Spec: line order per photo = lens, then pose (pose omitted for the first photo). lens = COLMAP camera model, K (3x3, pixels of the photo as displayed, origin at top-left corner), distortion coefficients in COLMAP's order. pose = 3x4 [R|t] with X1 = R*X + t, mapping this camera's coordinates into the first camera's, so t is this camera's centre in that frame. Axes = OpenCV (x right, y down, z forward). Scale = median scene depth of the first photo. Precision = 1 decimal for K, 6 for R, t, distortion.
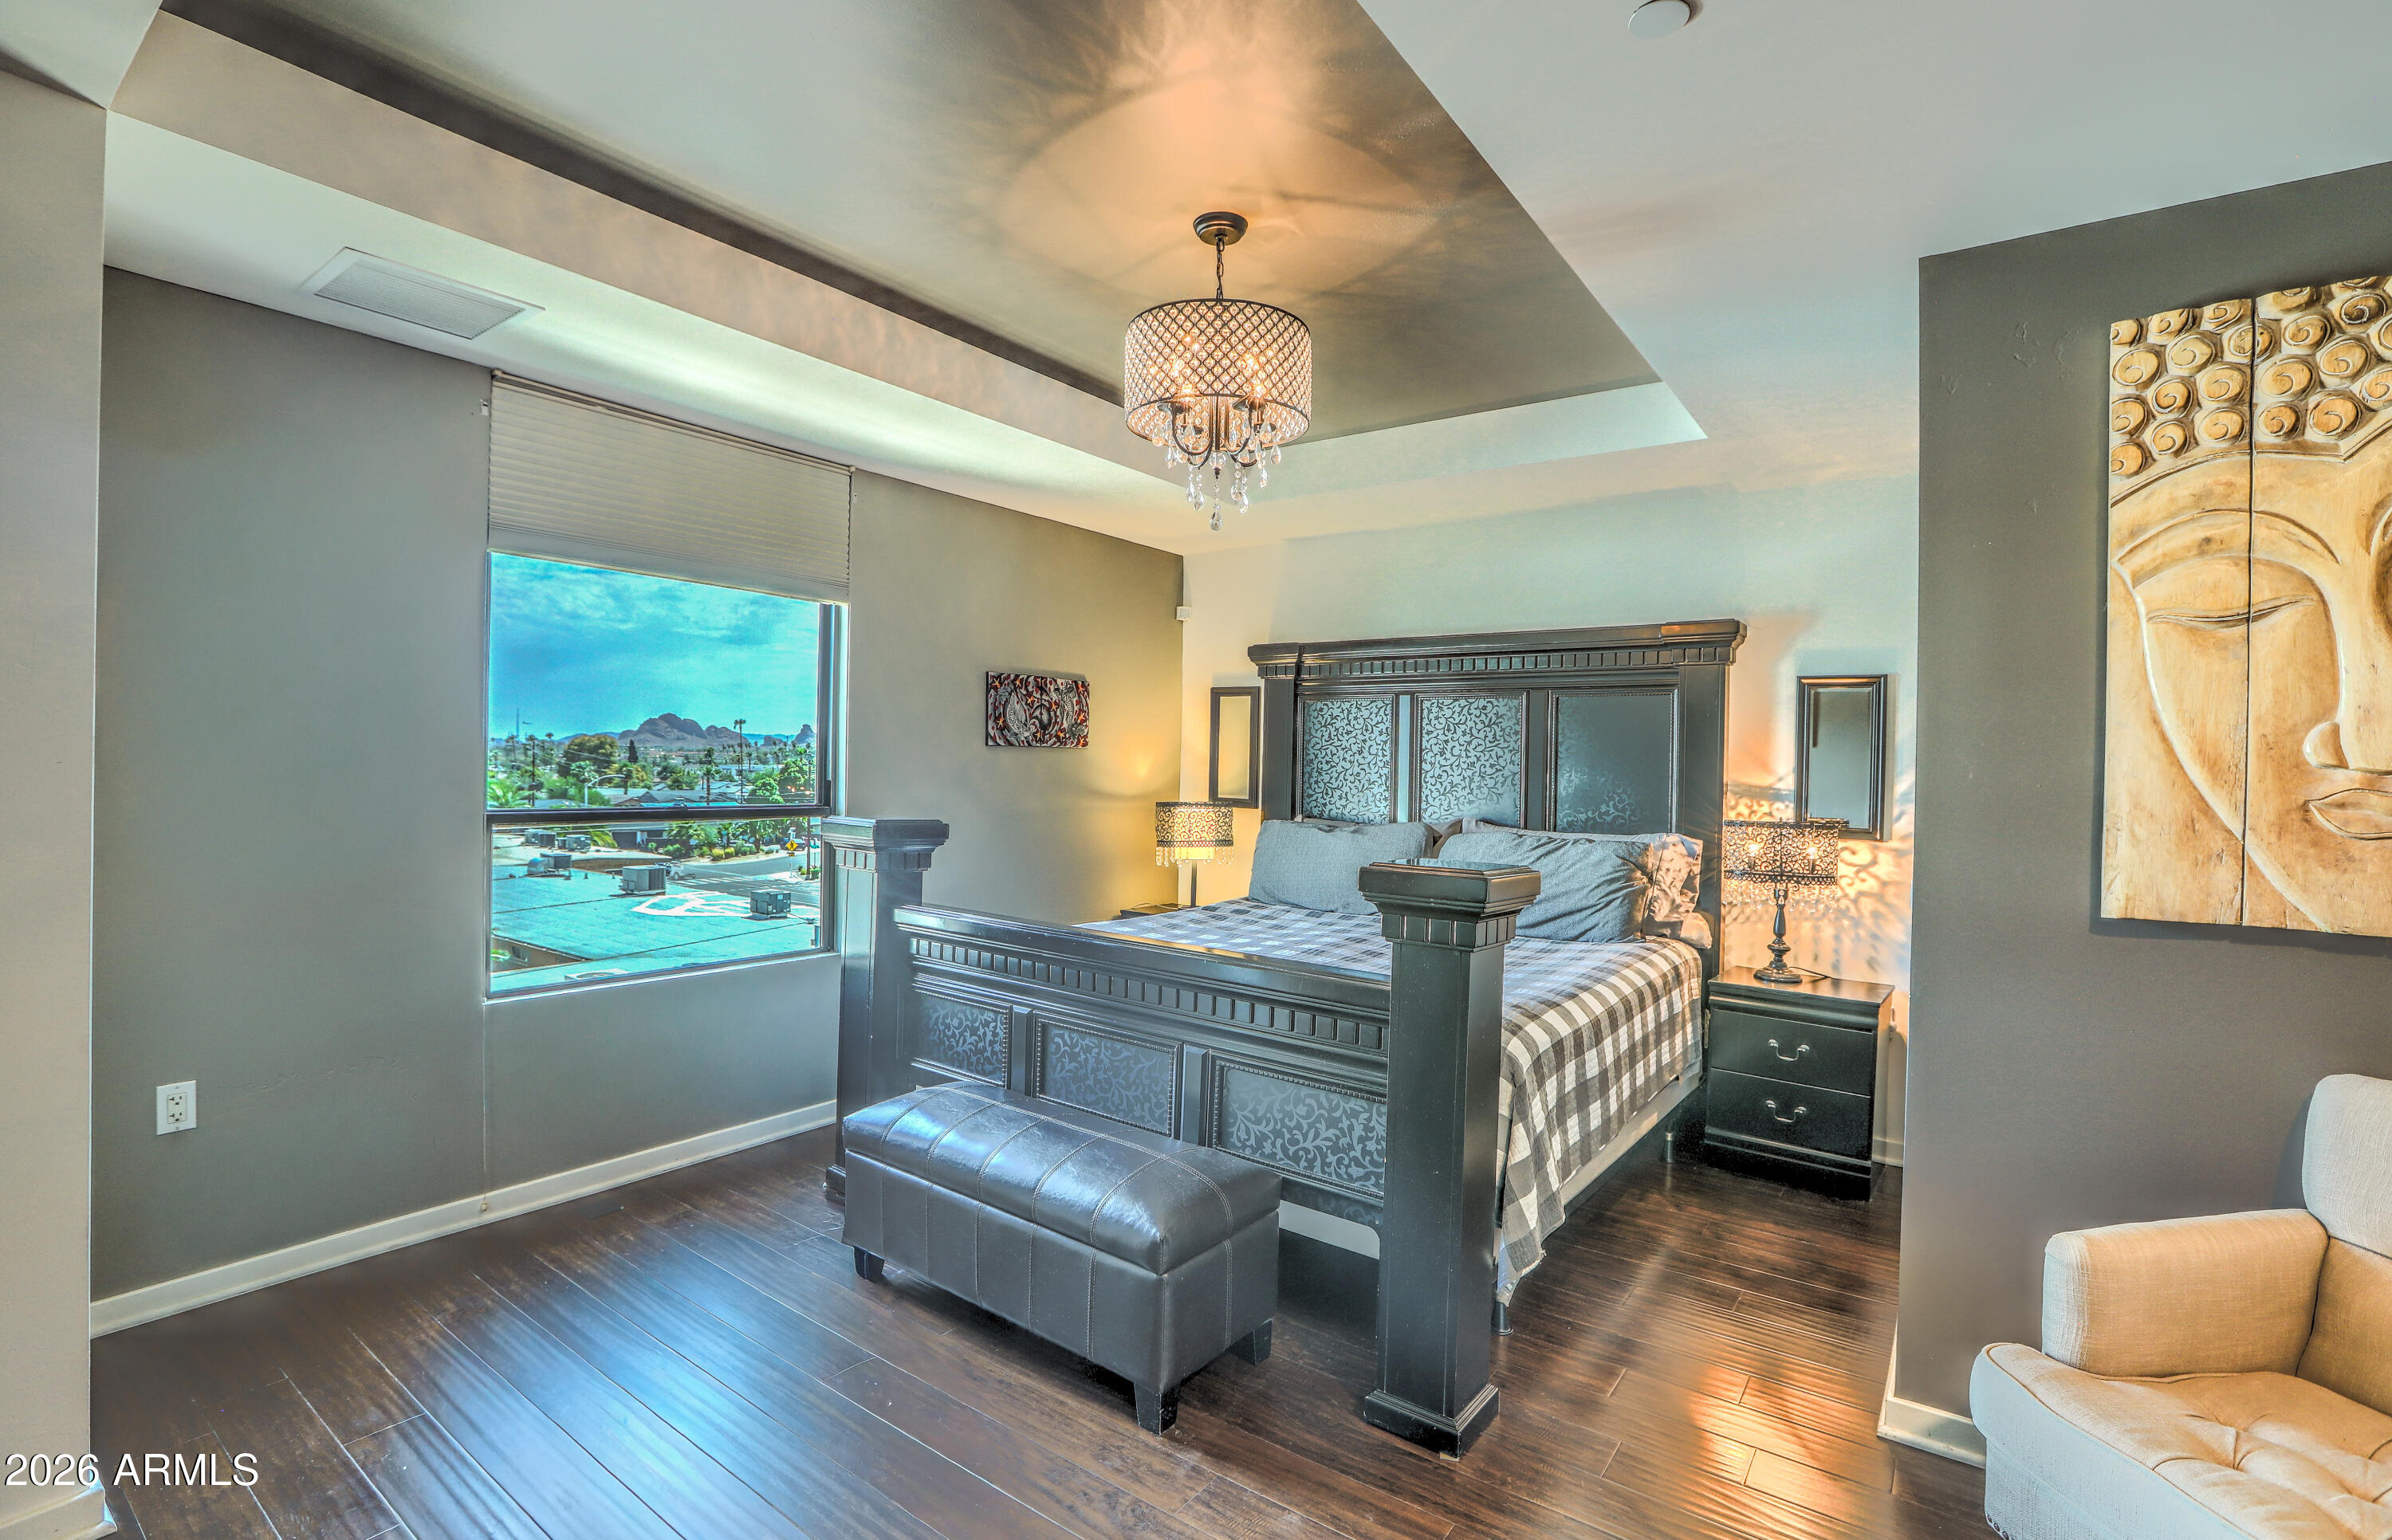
lens RADIAL K [[1114.7, 0, 1192.3], [0, 1114.7, 762.6], [0, 0, 1]] dist [-0.020882, 0.004394]
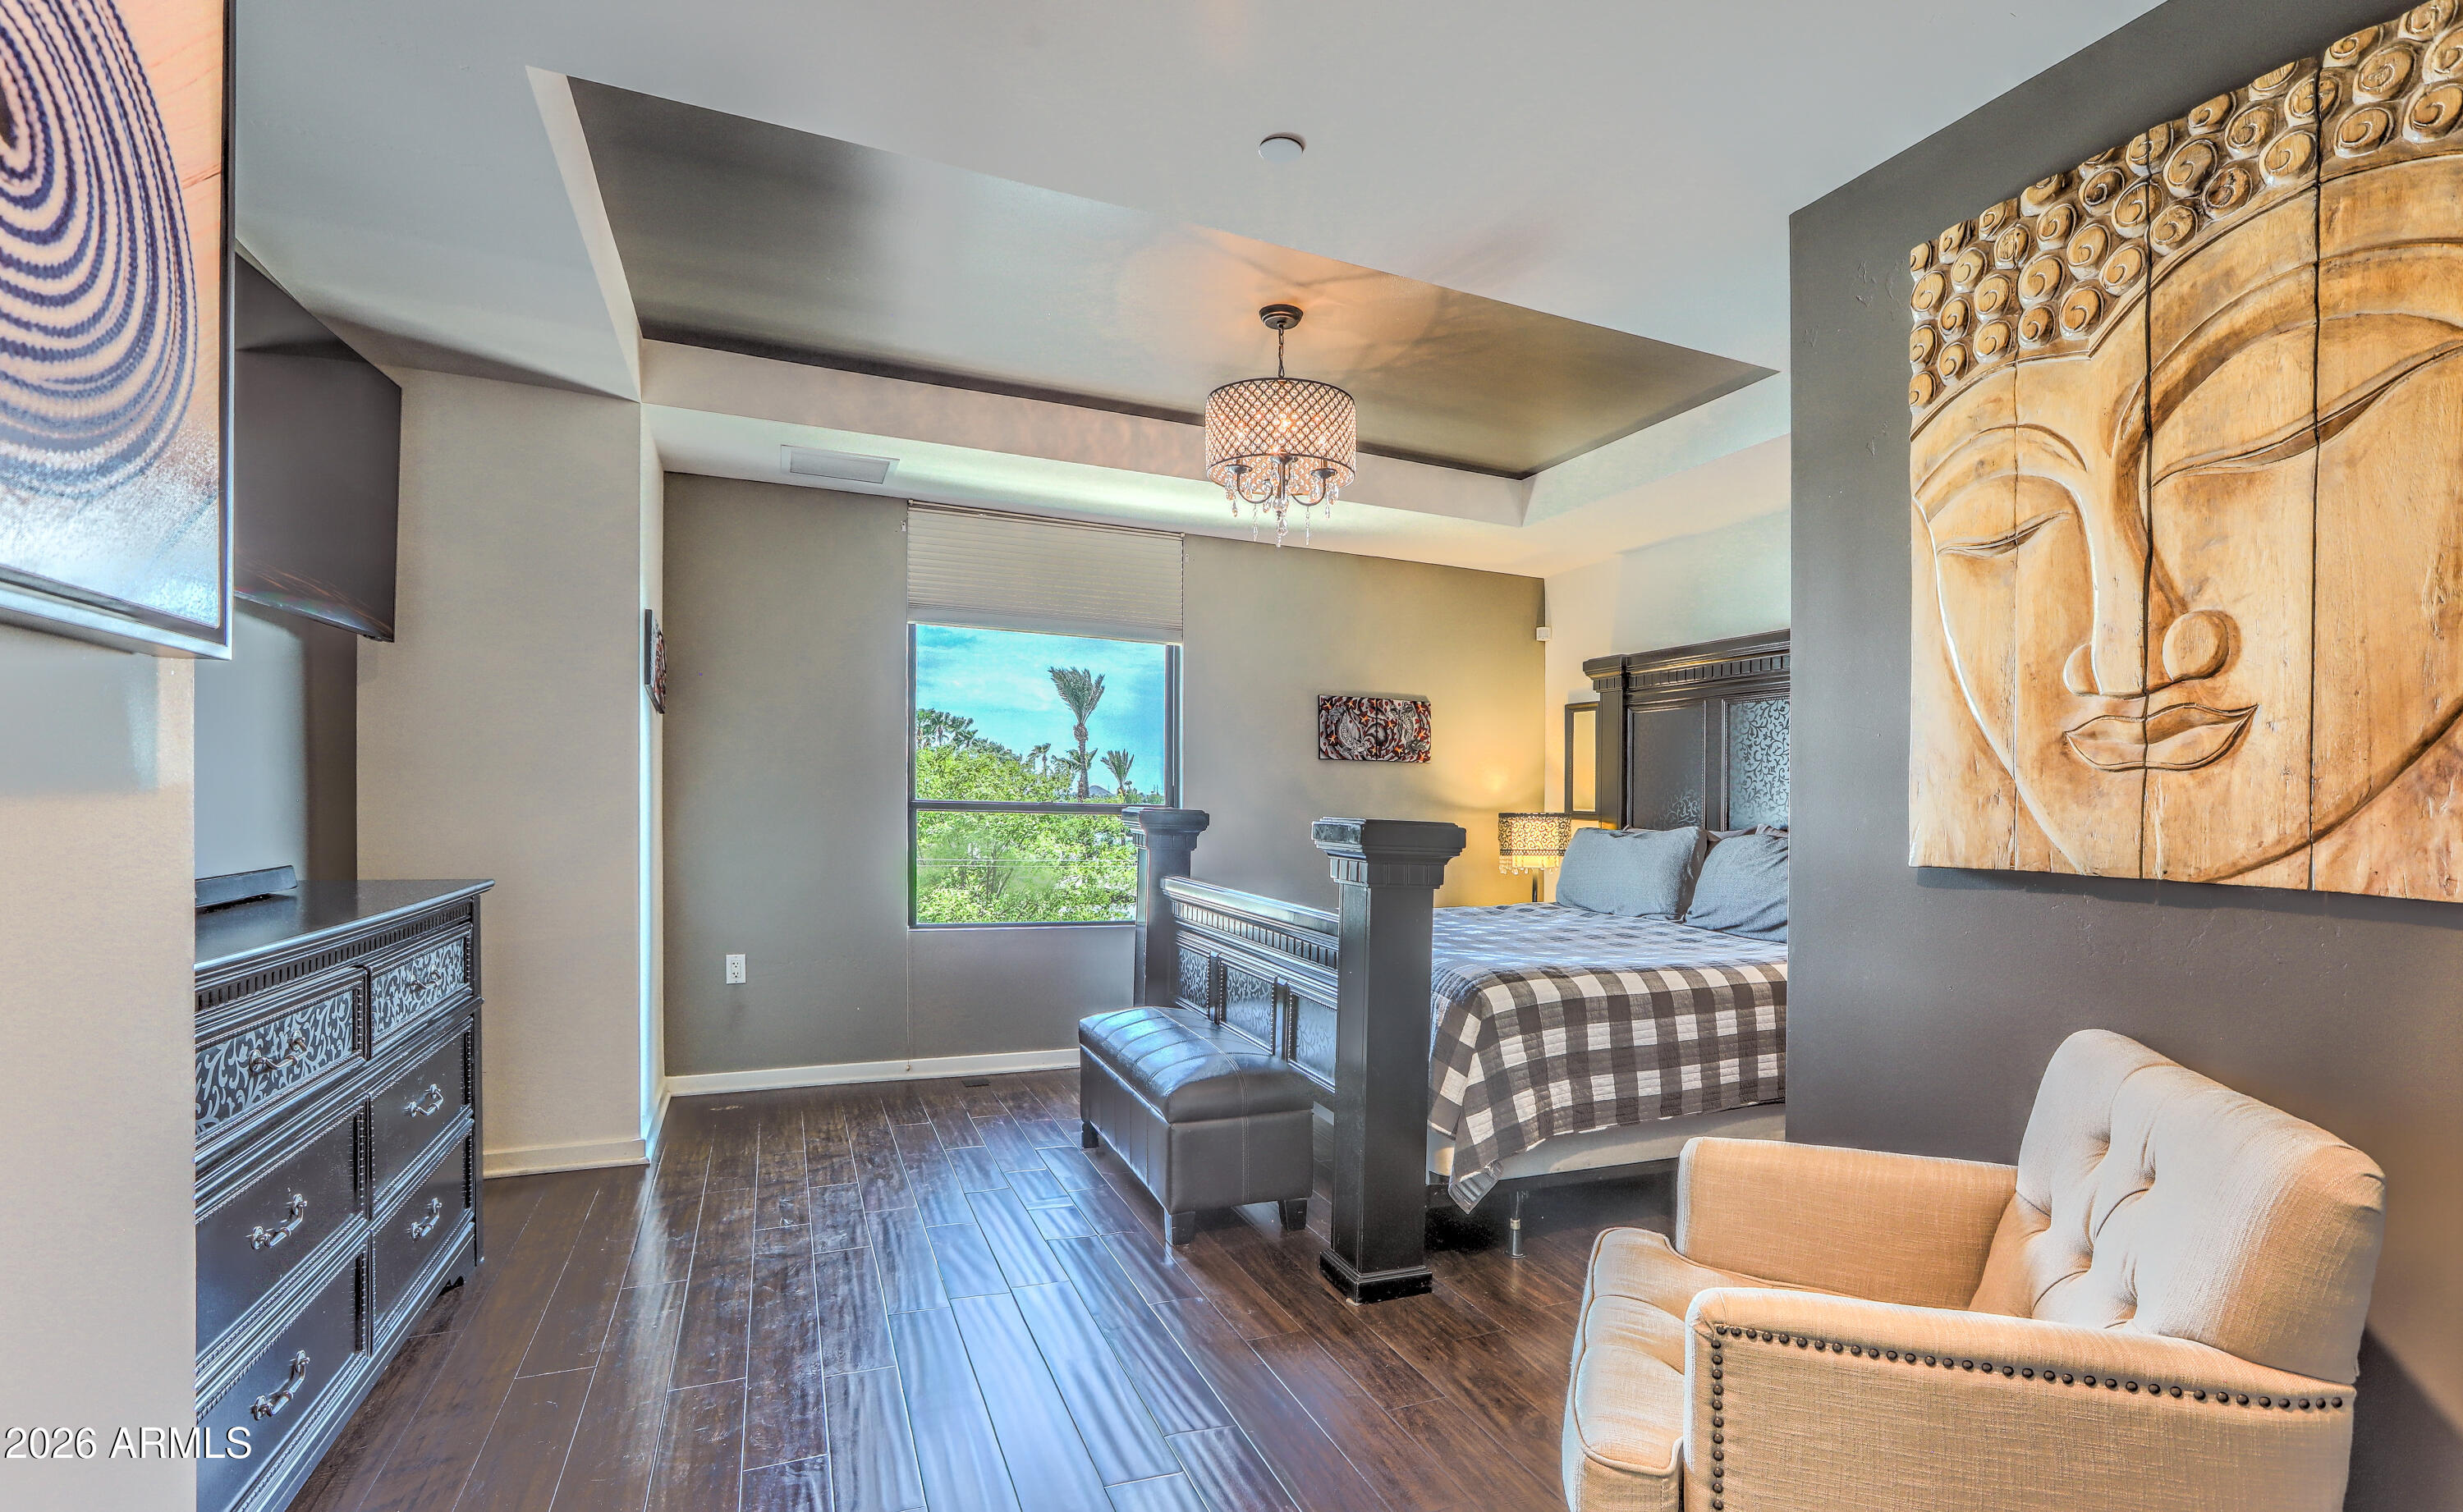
lens RADIAL K [[1176.7, 0, 1304.3], [0, 1176.7, 824.3], [0, 0, 1]] dist [0.006748, 0.000734]
pose [[0.869437, 0.005295, -0.494015, 0.906059], [-0.003506, 0.999984, 0.004548, 0.104656], [0.494031, -0.002223, 0.869441, -0.171668]]
